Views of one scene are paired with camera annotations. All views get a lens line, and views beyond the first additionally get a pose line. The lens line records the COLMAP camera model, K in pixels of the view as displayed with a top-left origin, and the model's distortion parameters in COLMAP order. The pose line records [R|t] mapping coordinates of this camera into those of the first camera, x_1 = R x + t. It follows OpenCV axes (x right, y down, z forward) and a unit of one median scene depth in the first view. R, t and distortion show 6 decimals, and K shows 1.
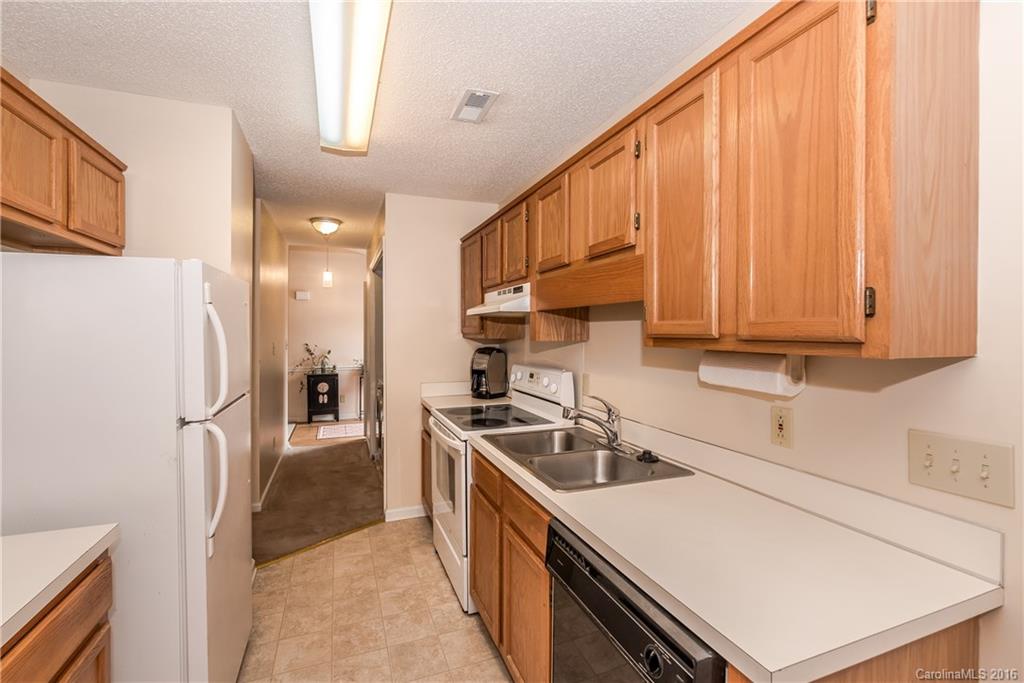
lens RADIAL K [[446.9, 0, 512.5], [0, 446.9, 340.5], [0, 0, 1]] dist [0.000461, 0.000252]
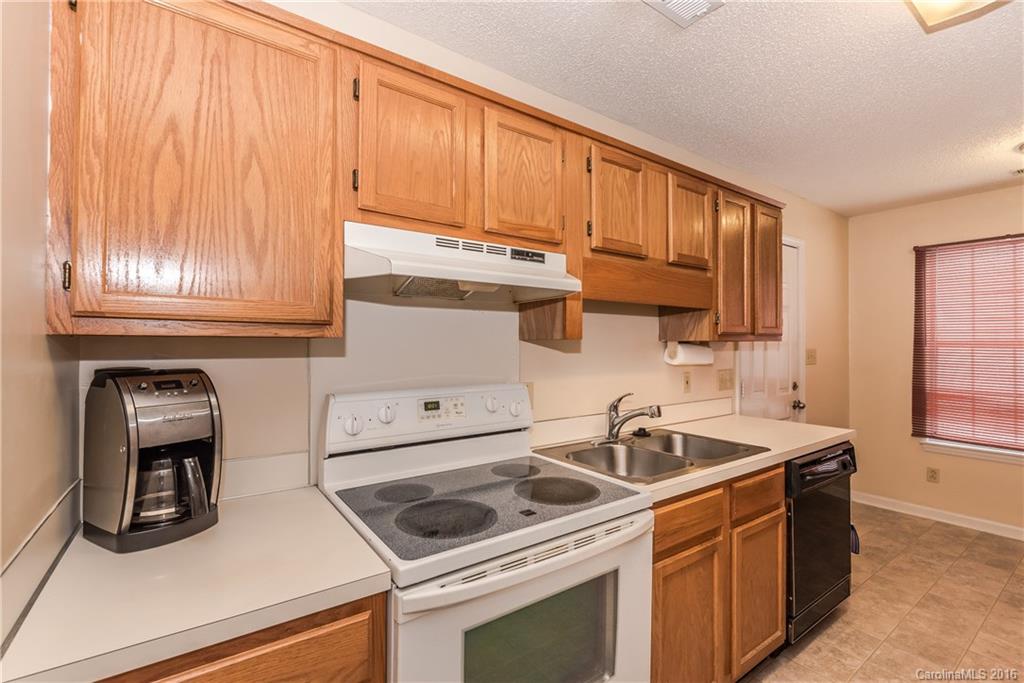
lens RADIAL K [[456.0, 0, 510.9], [0, 456.0, 336.3], [0, 0, 1]] dist [0.000185, -0.000001]
pose [[-0.236490, 0.010841, 0.971574, -0.496618], [0.015549, 0.999852, -0.007372, 0.001505], [-0.971510, 0.013363, -0.236623, 0.982512]]
